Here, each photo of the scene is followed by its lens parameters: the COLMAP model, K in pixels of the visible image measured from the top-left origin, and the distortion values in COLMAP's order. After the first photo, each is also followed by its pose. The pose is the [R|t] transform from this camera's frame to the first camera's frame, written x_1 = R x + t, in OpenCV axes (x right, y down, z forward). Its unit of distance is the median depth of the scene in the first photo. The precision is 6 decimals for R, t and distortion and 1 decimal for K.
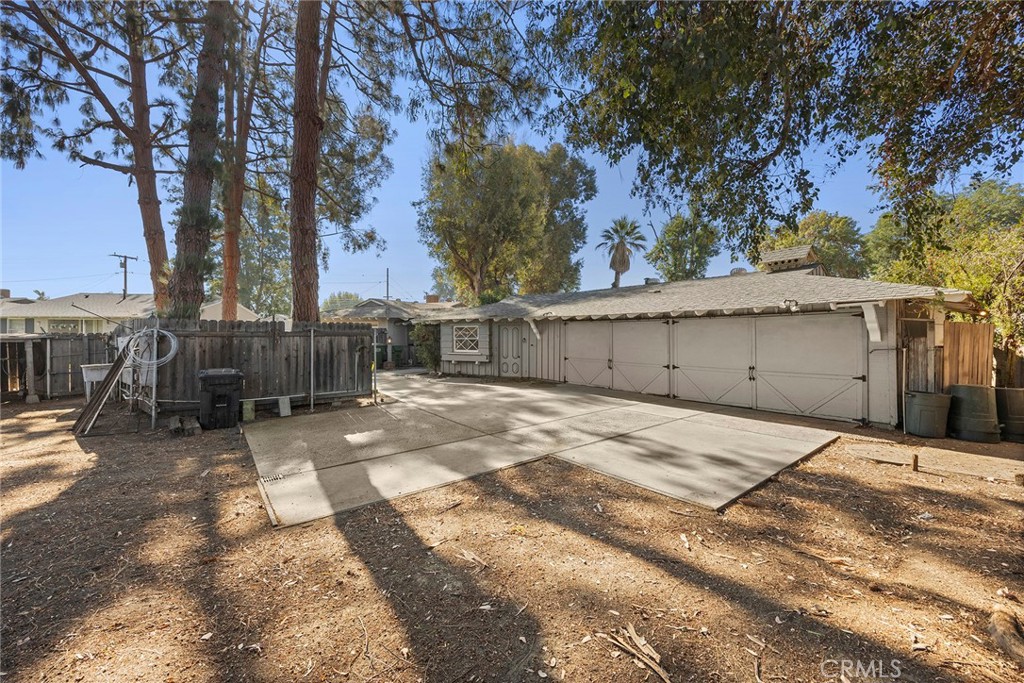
lens RADIAL K [[398.1, 0, 505.8], [0, 398.1, 340.9], [0, 0, 1]] dist [-0.002962, -0.000119]
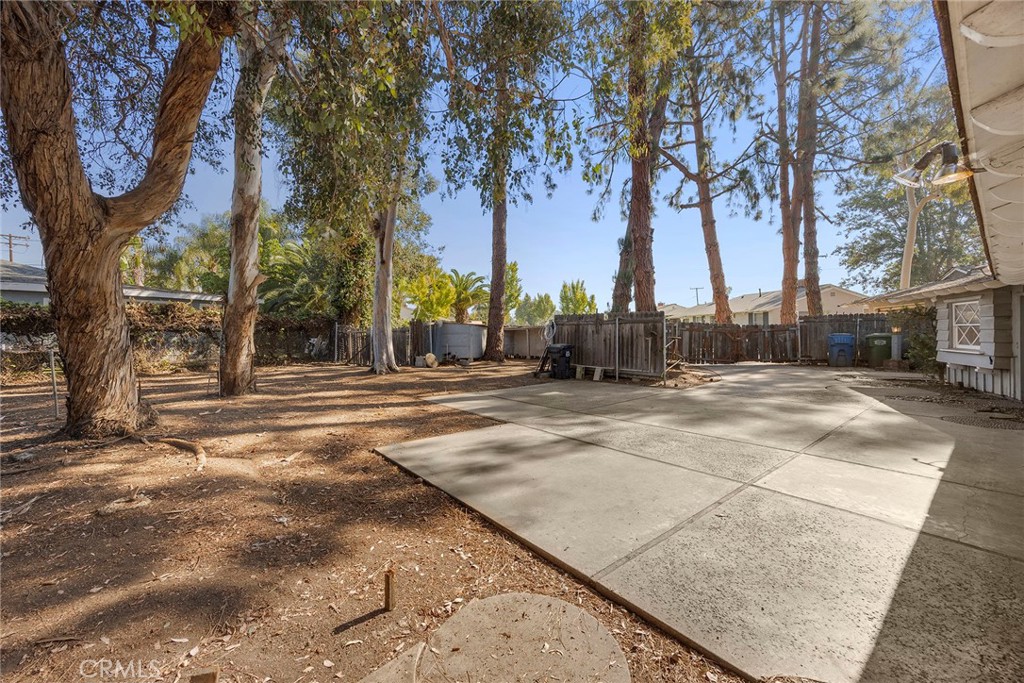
lens RADIAL K [[398.1, 0, 505.3], [0, 398.1, 332.1], [0, 0, 1]] dist [-0.002962, -0.000119]
pose [[0.023543, 0.005421, -0.999708, 0.833909], [-0.006992, 0.999962, 0.005258, 0.011795], [0.999698, 0.006866, 0.023580, 0.632548]]
